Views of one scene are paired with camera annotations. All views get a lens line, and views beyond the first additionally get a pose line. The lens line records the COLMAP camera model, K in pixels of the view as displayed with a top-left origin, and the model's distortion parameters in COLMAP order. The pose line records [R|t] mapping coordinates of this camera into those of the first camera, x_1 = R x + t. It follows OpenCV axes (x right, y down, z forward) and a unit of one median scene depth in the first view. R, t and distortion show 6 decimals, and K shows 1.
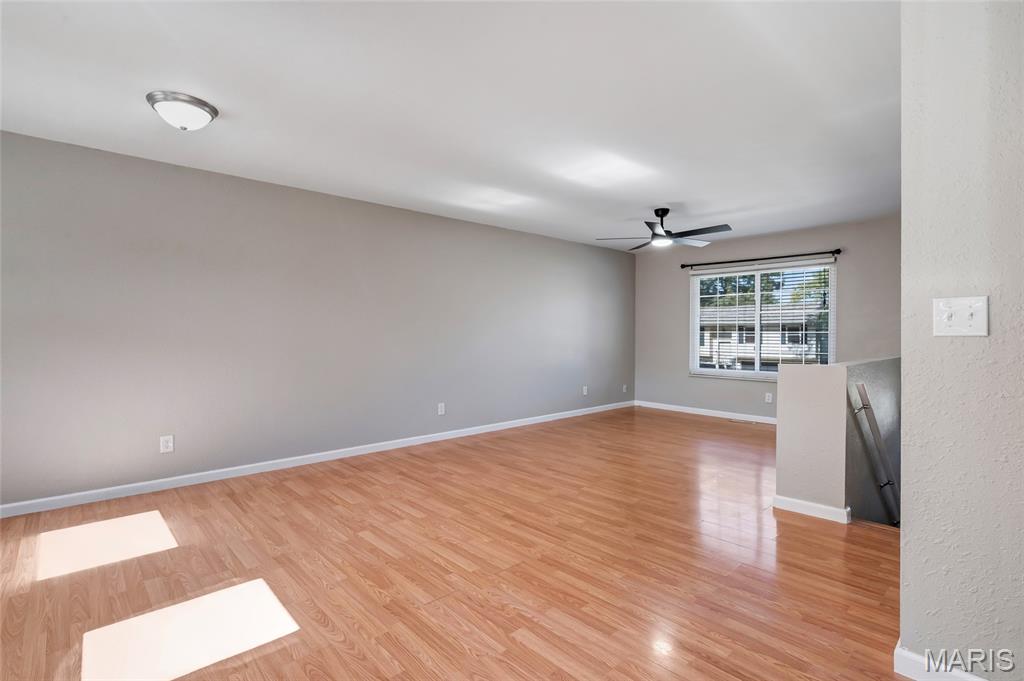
lens RADIAL K [[483.5, 0, 512.3], [0, 483.5, 336.4], [0, 0, 1]] dist [-0.001163, 0.000051]
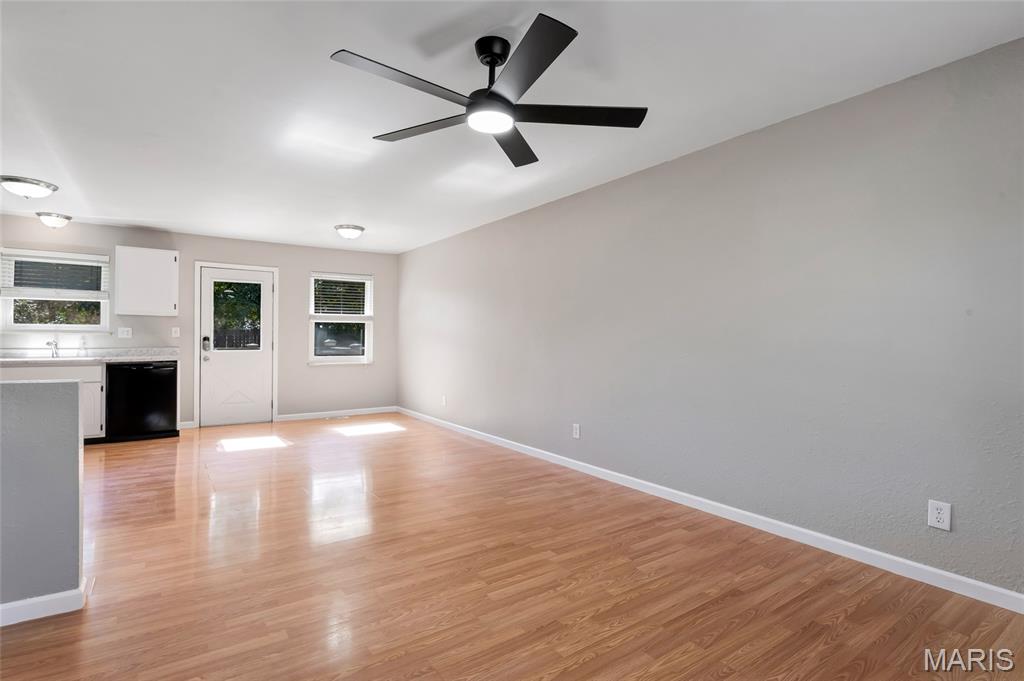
lens RADIAL K [[483.5, 0, 512.3], [0, 483.5, 336.4], [0, 0, 1]] dist [-0.001163, 0.000051]
pose [[-0.134141, -0.005307, -0.990948, 0.903015], [-0.012233, 0.999918, -0.003699, -0.004816], [0.990887, 0.011626, -0.134195, 1.329719]]
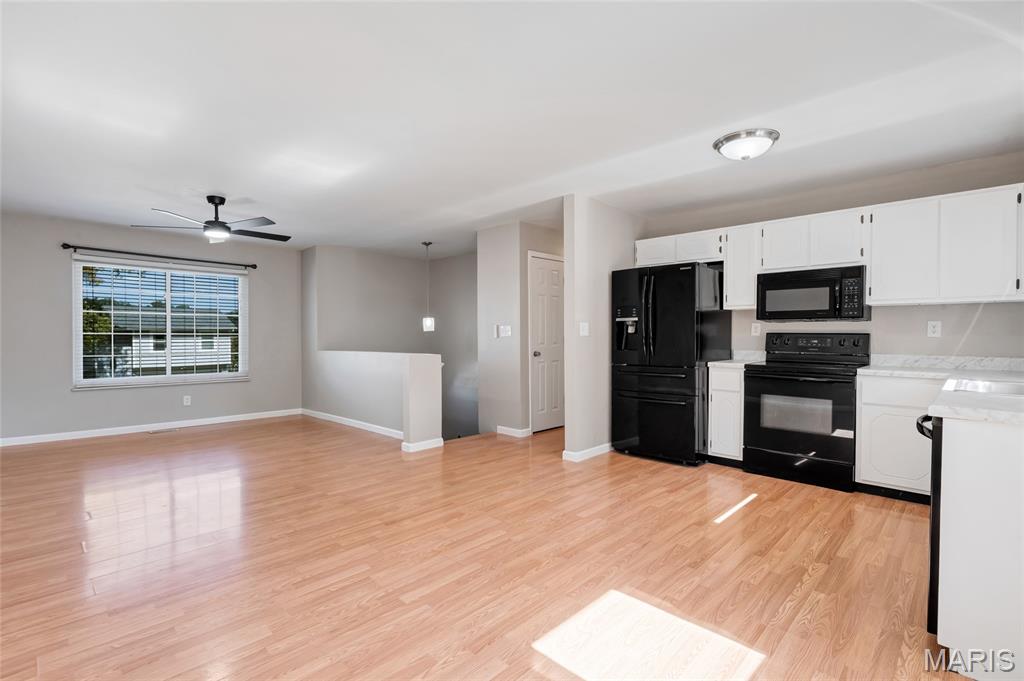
lens RADIAL K [[463.7, 0, 514.5], [0, 463.7, 339.7], [0, 0, 1]] dist [-0.002249, -0.000202]
pose [[-0.046362, -0.008428, 0.998889, -0.705673], [0.005370, 0.999948, 0.008686, -0.002819], [-0.998910, 0.005767, -0.046314, 0.587253]]
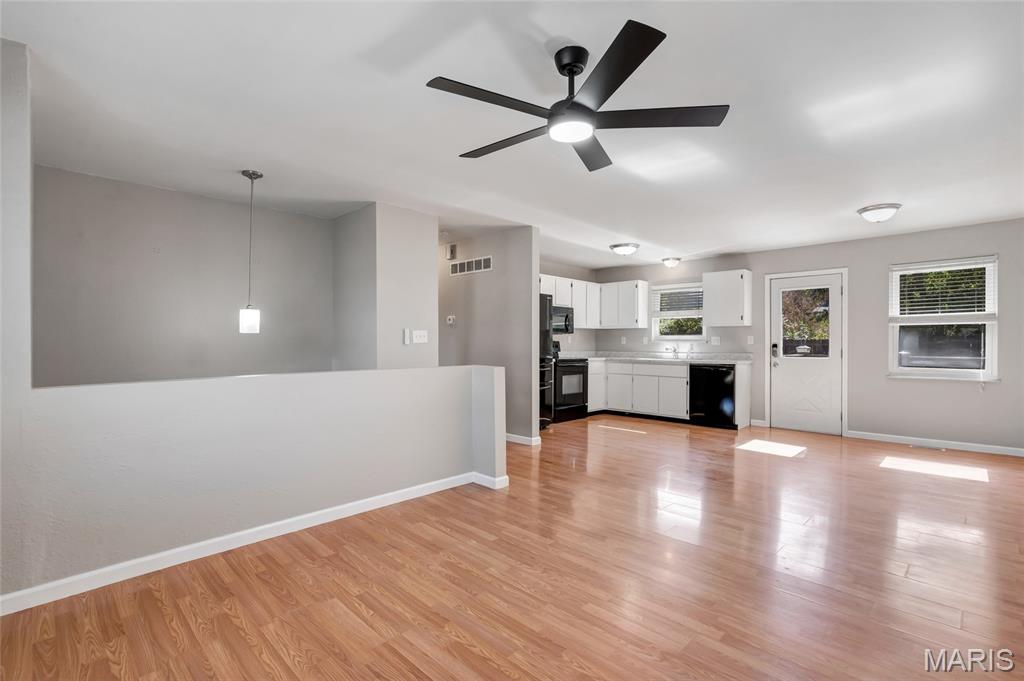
lens RADIAL K [[490.8, 0, 525.1], [0, 490.8, 342.2], [0, 0, 1]] dist [0.001423, 0.000231]
pose [[-0.997257, -0.002473, -0.073973, 0.476456], [-0.002882, 0.999981, 0.005421, -0.009681], [0.073958, 0.005619, -0.997246, 1.774389]]
